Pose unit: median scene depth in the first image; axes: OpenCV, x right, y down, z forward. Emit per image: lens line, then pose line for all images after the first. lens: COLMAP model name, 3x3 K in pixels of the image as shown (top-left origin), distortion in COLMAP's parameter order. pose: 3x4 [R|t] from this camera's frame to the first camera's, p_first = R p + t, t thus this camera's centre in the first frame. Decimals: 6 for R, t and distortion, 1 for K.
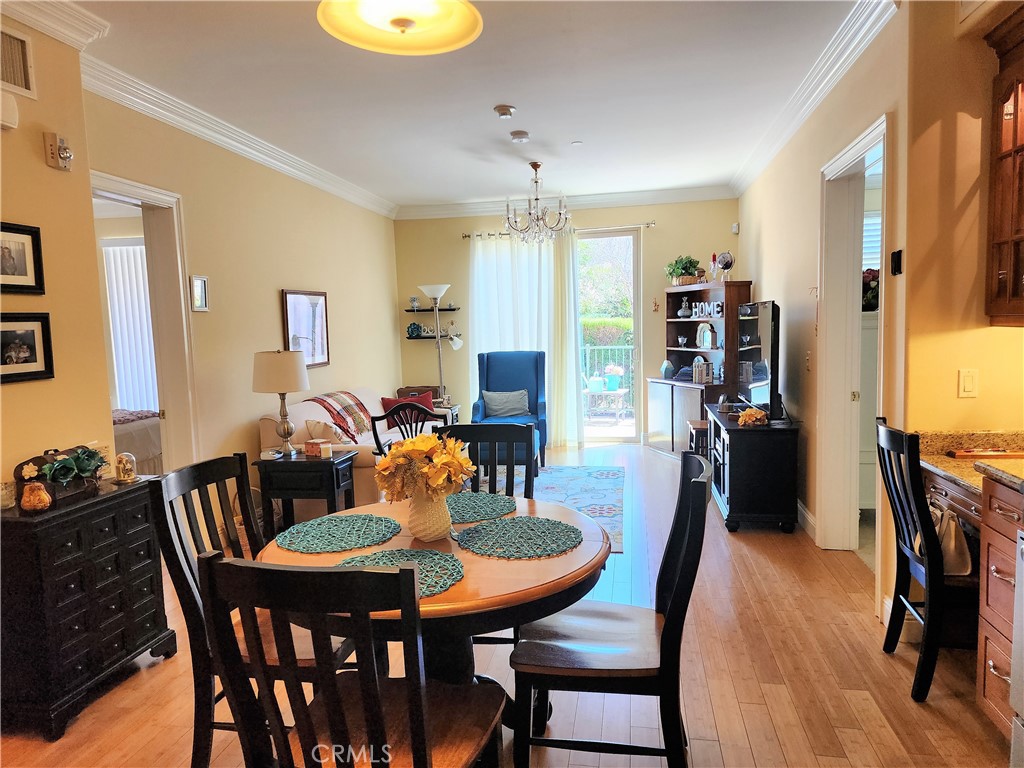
lens RADIAL K [[686.4, 0, 508.6], [0, 686.4, 394.0], [0, 0, 1]] dist [0.120917, -0.110497]
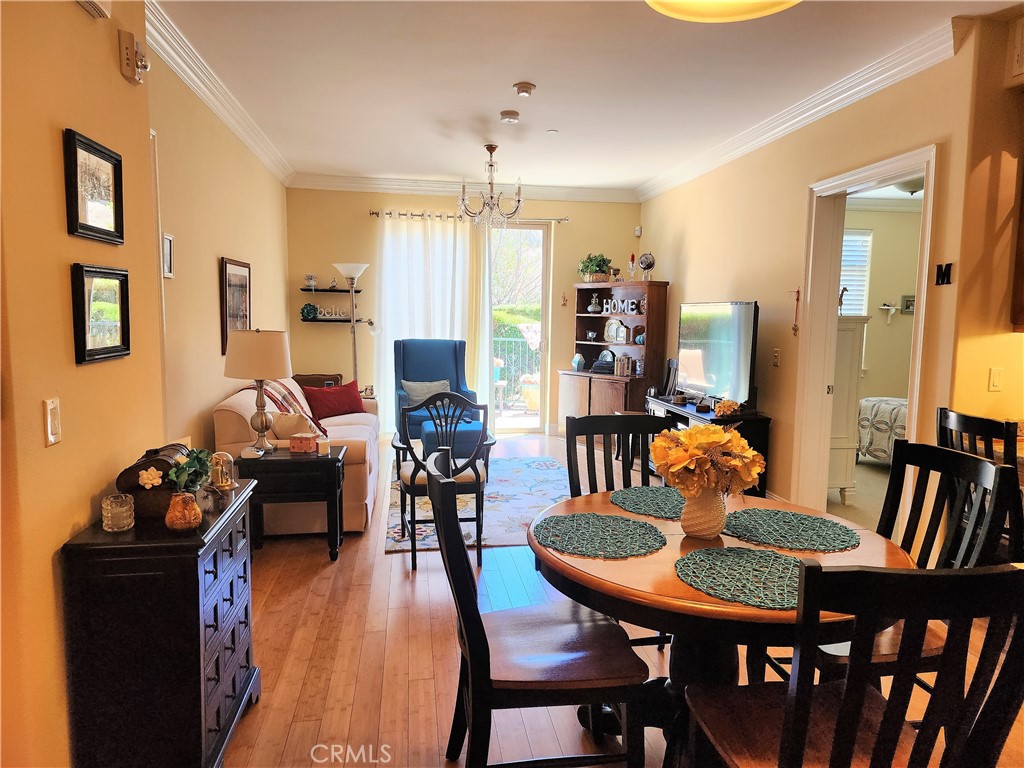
lens RADIAL K [[685.4, 0, 520.8], [0, 685.4, 391.6], [0, 0, 1]] dist [0.106867, -0.096965]
pose [[0.941806, 0.008437, 0.336051, -0.202334], [-0.011371, 0.999912, 0.006763, 0.002531], [-0.335965, -0.010190, 0.941819, 0.059893]]
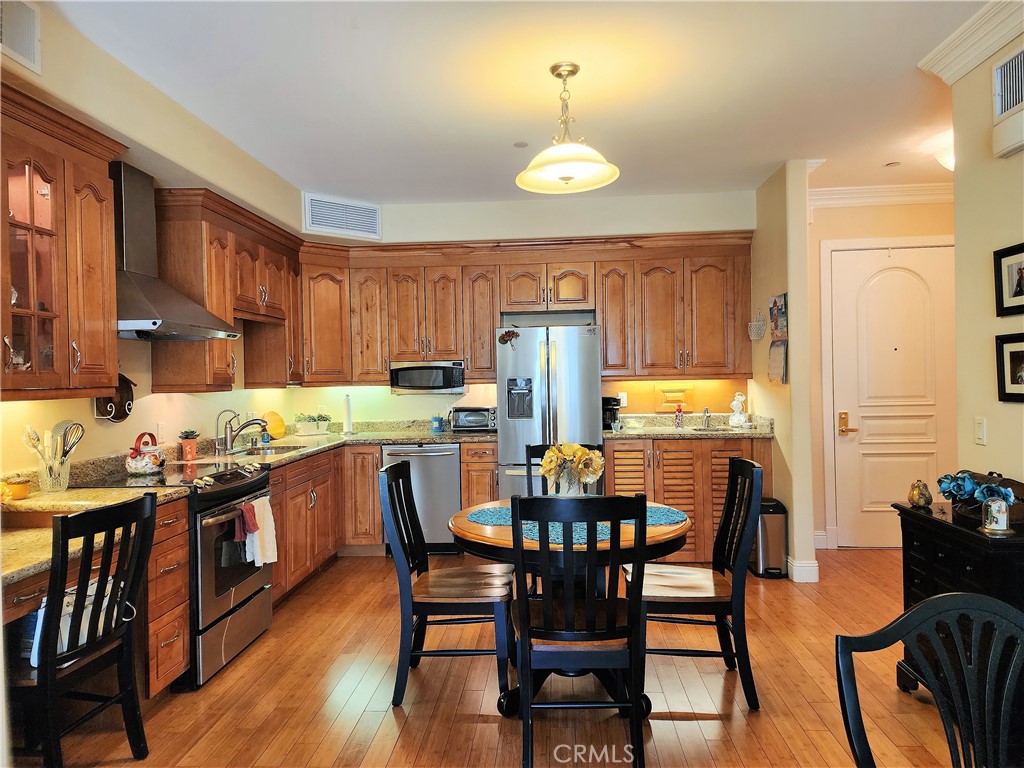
lens RADIAL K [[676.8, 0, 512.0], [0, 676.8, 384.0], [0, 0, 1]] dist [0.151726, -0.181838]
pose [[-0.992070, 0.056751, -0.112146, 0.047128], [0.043794, 0.992423, 0.114799, -0.071272], [0.117811, 0.108977, -0.987038, 0.714865]]
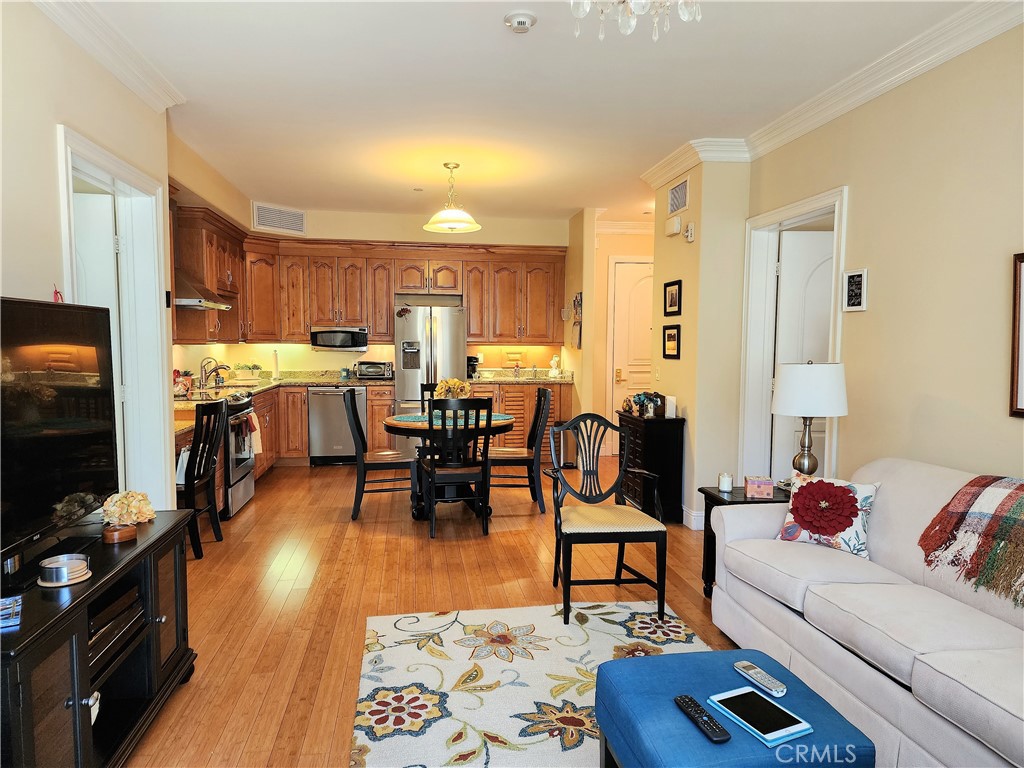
lens RADIAL K [[686.4, 0, 508.6], [0, 686.4, 394.0], [0, 0, 1]] dist [0.120917, -0.110497]
pose [[-0.948597, 0.054257, -0.311802, 0.146784], [-0.003645, 0.983257, 0.182188, -0.107291], [0.316467, 0.173960, -0.932516, 1.045002]]
